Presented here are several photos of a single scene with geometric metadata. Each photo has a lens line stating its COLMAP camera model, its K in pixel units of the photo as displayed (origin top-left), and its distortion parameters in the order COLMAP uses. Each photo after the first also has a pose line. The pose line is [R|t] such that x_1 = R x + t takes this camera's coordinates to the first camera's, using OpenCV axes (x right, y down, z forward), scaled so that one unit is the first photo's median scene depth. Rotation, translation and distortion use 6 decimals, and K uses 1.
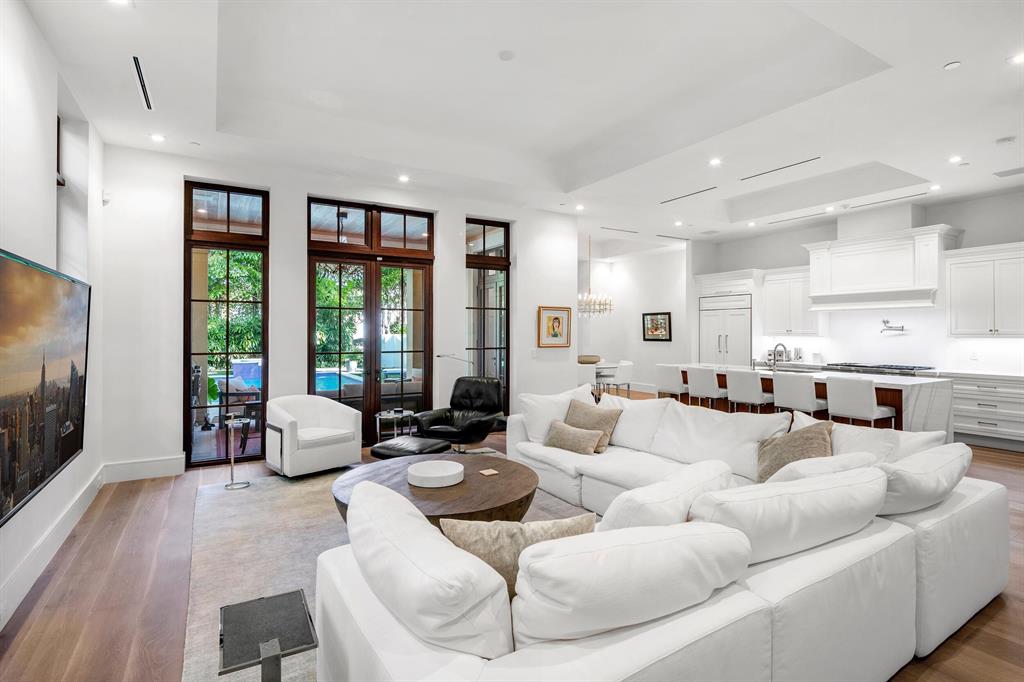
lens RADIAL K [[497.5, 0, 517.9], [0, 497.5, 328.0], [0, 0, 1]] dist [0.002597, -0.000665]
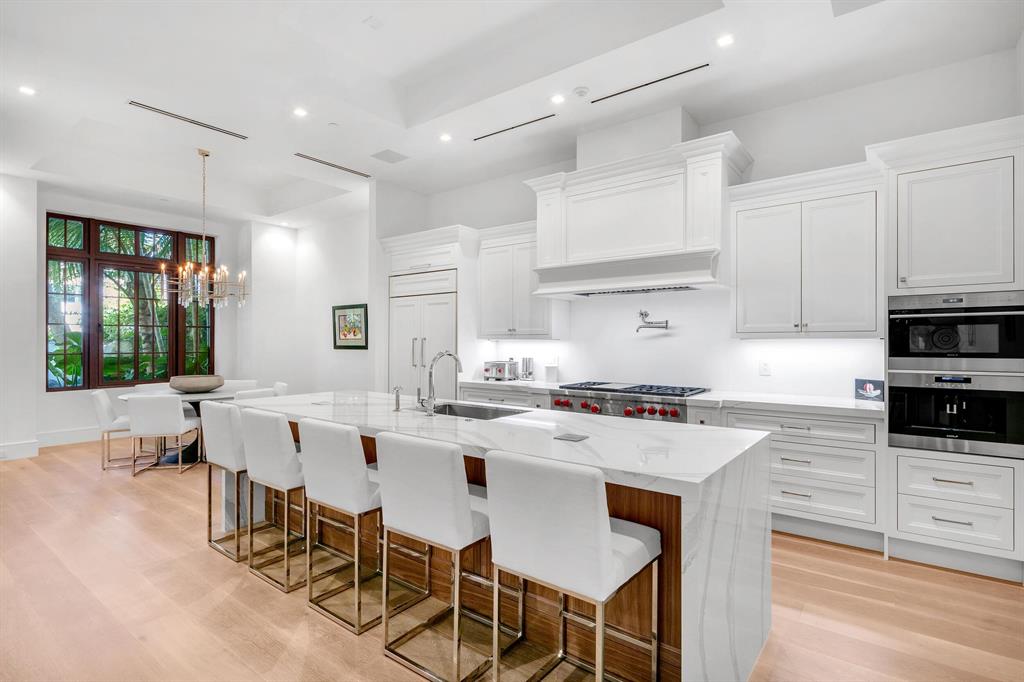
lens RADIAL K [[497.5, 0, 516.8], [0, 497.5, 343.9], [0, 0, 1]] dist [0.002597, -0.000665]
pose [[0.928295, -0.000300, 0.371845, 0.357055], [-0.003992, 0.999934, 0.010772, 0.017269], [-0.371824, -0.011484, 0.928232, 0.477706]]
